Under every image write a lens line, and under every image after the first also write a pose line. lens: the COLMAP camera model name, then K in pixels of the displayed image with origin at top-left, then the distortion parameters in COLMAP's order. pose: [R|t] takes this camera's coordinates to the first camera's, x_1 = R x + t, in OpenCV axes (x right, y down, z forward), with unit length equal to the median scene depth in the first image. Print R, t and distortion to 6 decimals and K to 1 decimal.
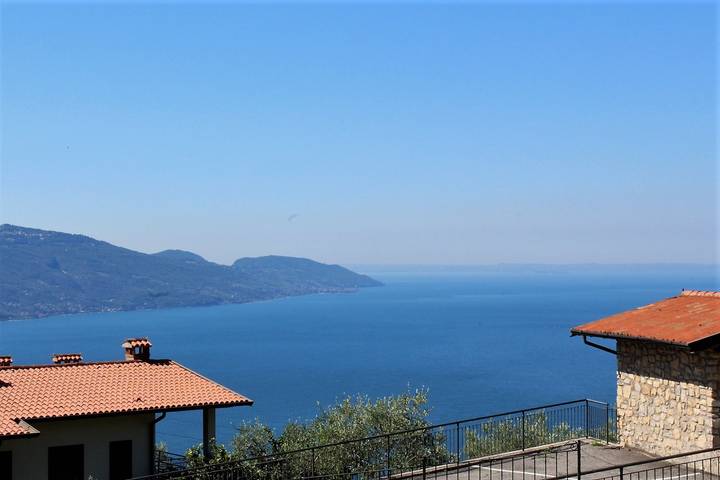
lens RADIAL K [[1574.2, 0, 360.0], [0, 1574.2, 240.0], [0, 0, 1]] dist [0.033546, 0.321211]
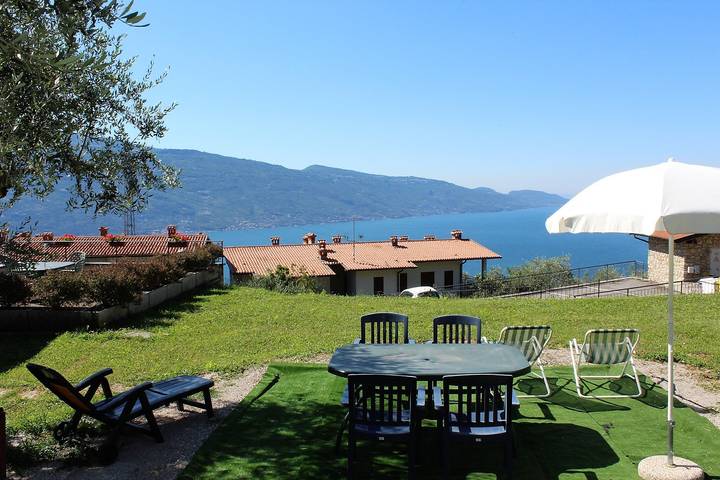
lens RADIAL K [[691.9, 0, 360.0], [0, 691.9, 240.0], [0, 0, 1]] dist [-0.125436, 0.016419]
pose [[0.956694, 0.023201, -0.290168, 0.032175], [0.001448, 0.996427, 0.084447, -0.015999], [0.291090, -0.081210, 0.953242, -0.096050]]
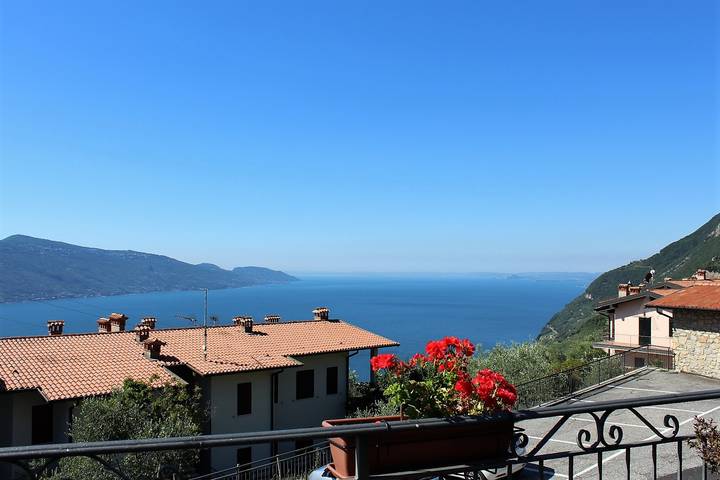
lens RADIAL K [[691.9, 0, 360.0], [0, 691.9, 240.0], [0, 0, 1]] dist [-0.125436, 0.016419]
pose [[0.992082, 0.018849, 0.124166, -0.210885], [-0.015031, 0.999387, -0.031609, 0.010940], [-0.124686, 0.029492, 0.991758, 0.234676]]
